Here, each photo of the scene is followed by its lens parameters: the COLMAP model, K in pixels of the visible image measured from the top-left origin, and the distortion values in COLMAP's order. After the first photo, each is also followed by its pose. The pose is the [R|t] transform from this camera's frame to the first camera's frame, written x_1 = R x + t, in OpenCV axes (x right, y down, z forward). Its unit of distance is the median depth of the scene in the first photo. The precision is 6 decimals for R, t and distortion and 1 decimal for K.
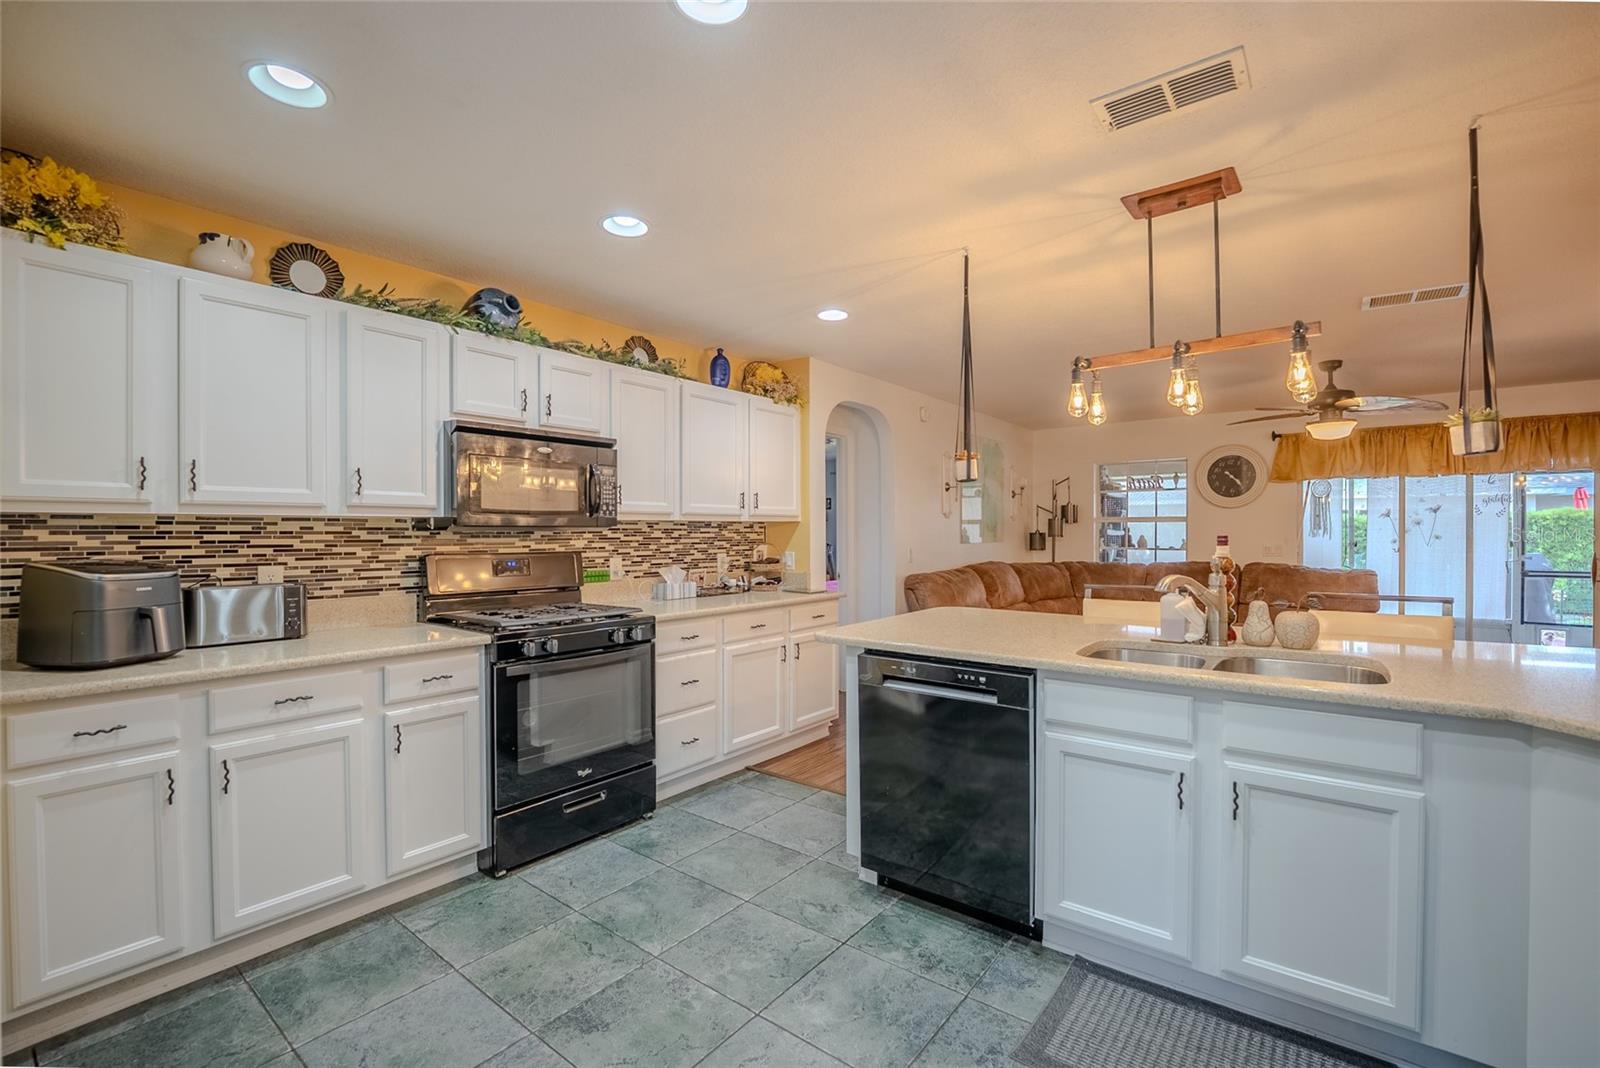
lens RADIAL K [[684.5, 0, 799.1], [0, 684.5, 537.5], [0, 0, 1]] dist [-0.027548, 0.002935]
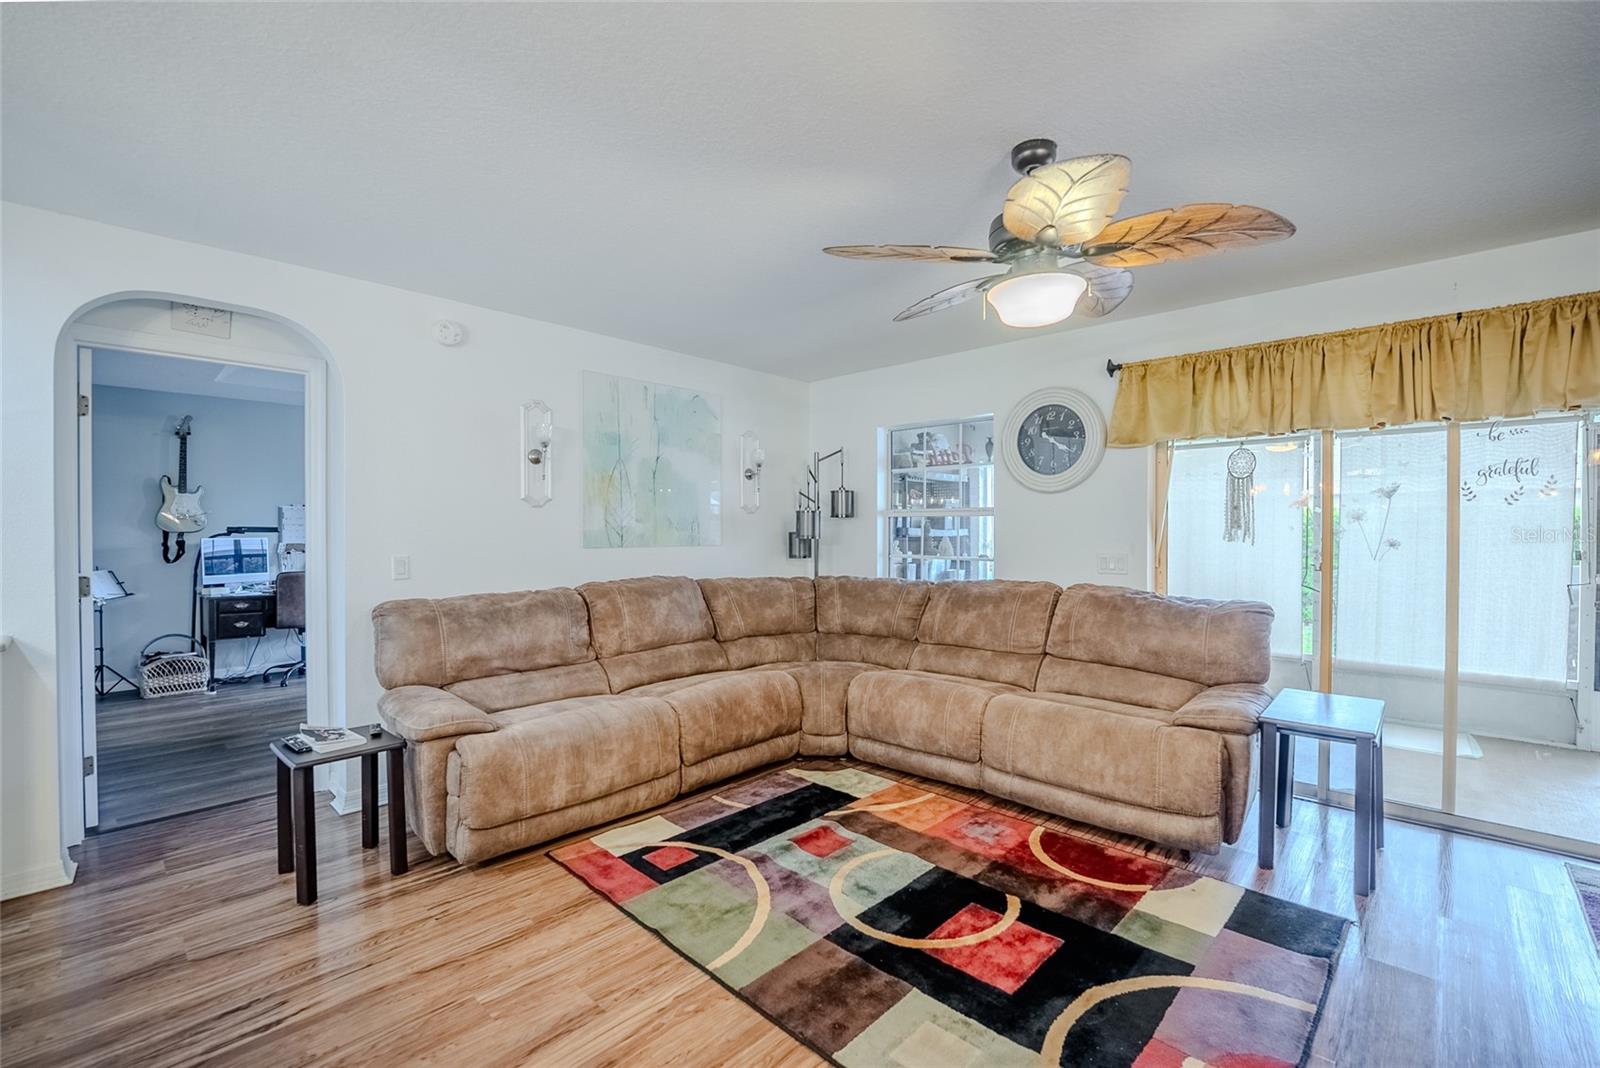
lens RADIAL K [[684.5, 0, 799.1], [0, 684.5, 537.5], [0, 0, 1]] dist [-0.027548, 0.002935]
pose [[0.993884, 0.006568, -0.110235, 0.757926], [-0.006380, 0.999978, 0.002063, -0.005407], [0.110246, -0.001347, 0.993903, 0.584387]]
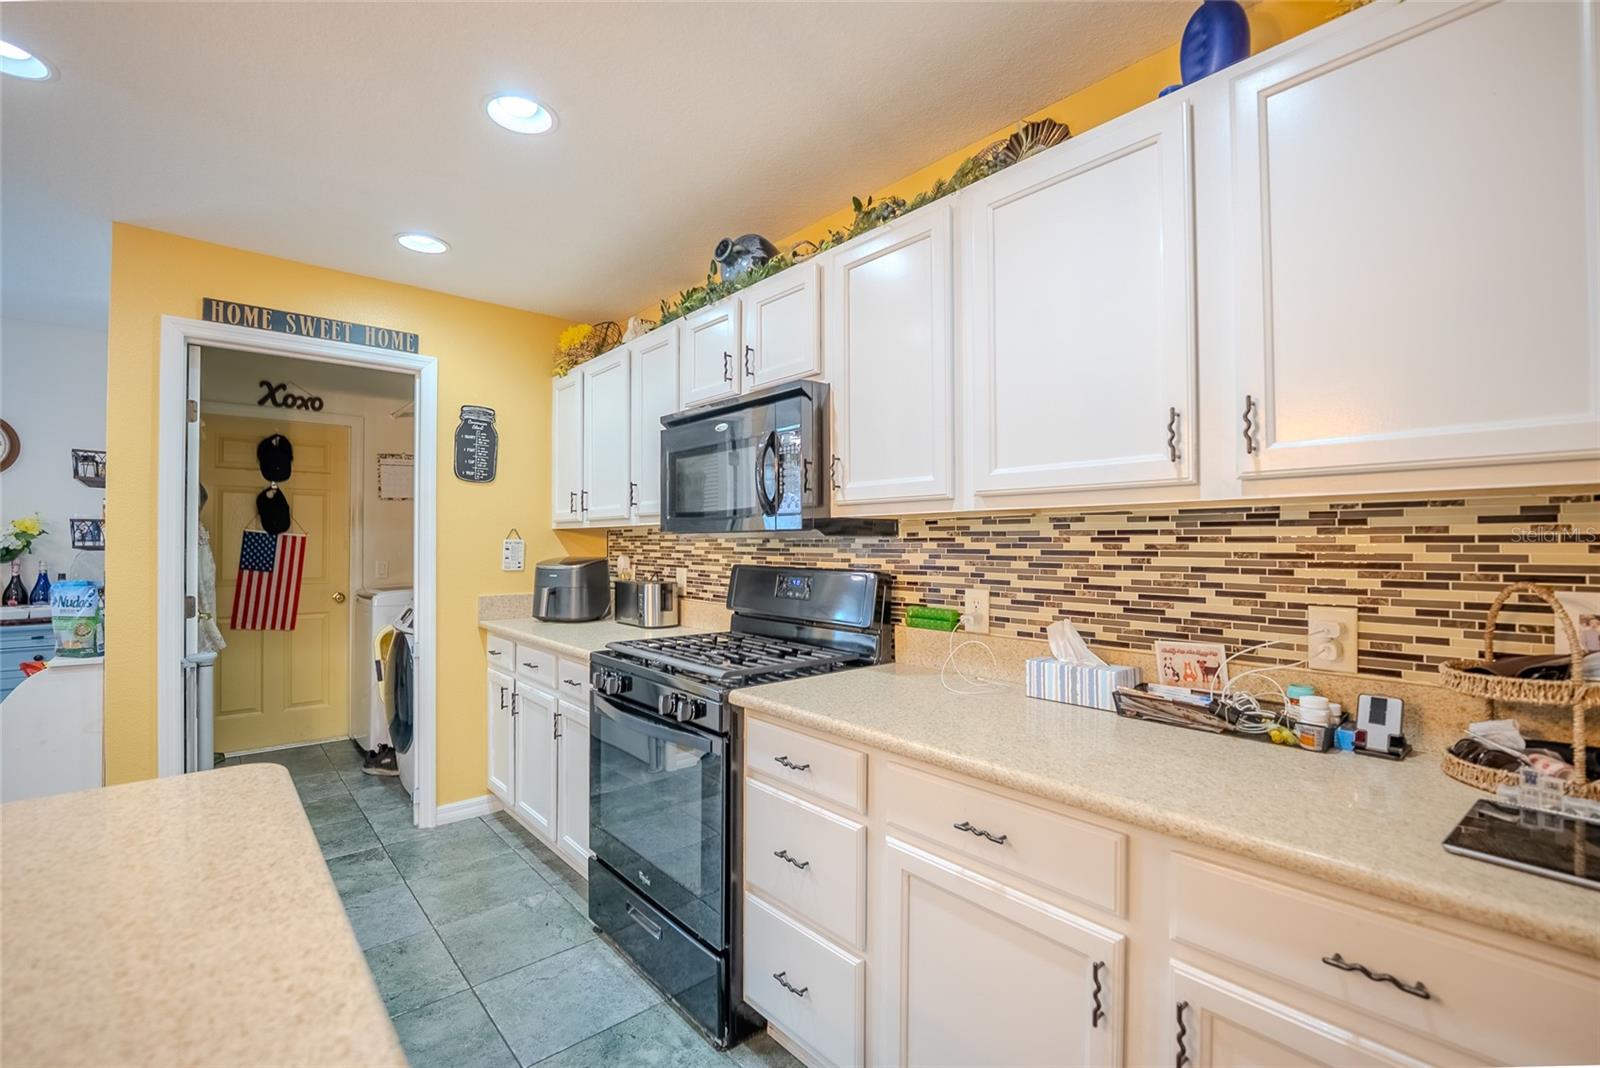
lens RADIAL K [[701.3, 0, 800.0], [0, 701.3, 537.4], [0, 0, 1]] dist [-0.024091, 0.000282]
pose [[-0.189479, -0.003813, -0.981877, 0.254728], [-0.005955, 0.999979, -0.002734, -0.006287], [0.981867, 0.005329, -0.189497, 0.899265]]
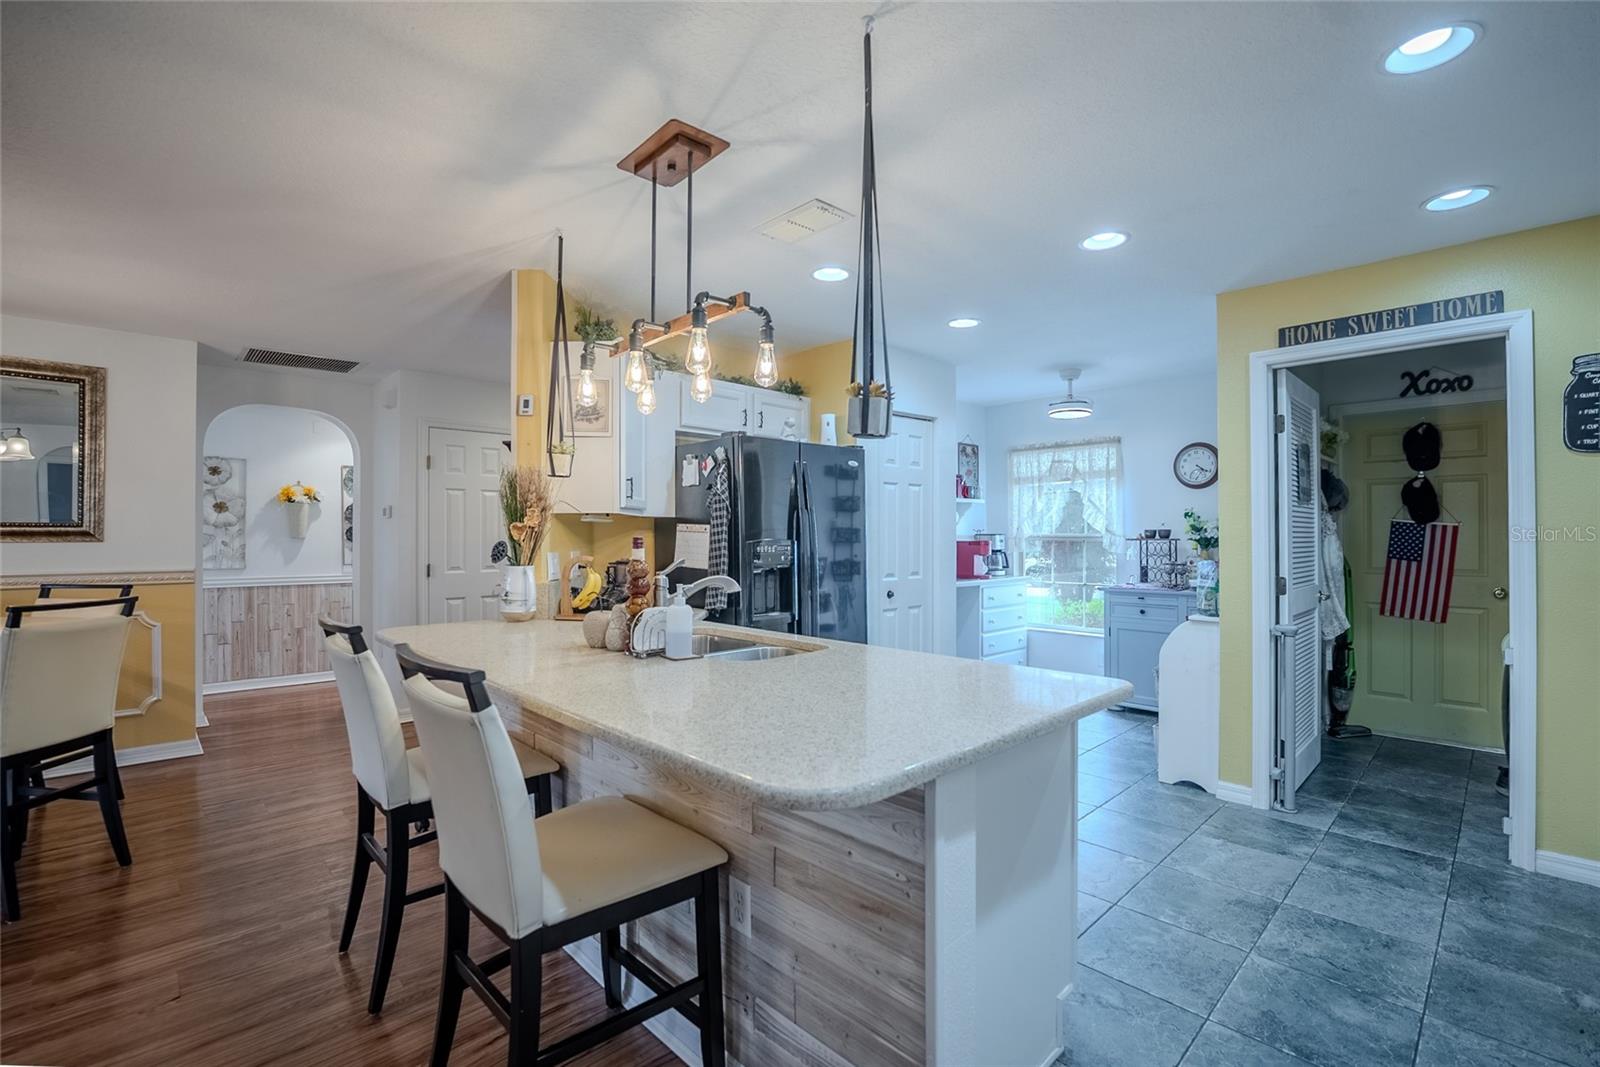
lens RADIAL K [[703.5, 0, 800.0], [0, 703.5, 533.5], [0, 0, 1]] dist [-0.016168, 0.000308]
pose [[-0.989532, 0.008998, 0.144030, 0.150743], [0.009416, 0.999953, 0.002224, -0.005844], [-0.144004, 0.003557, -0.989571, 1.085692]]
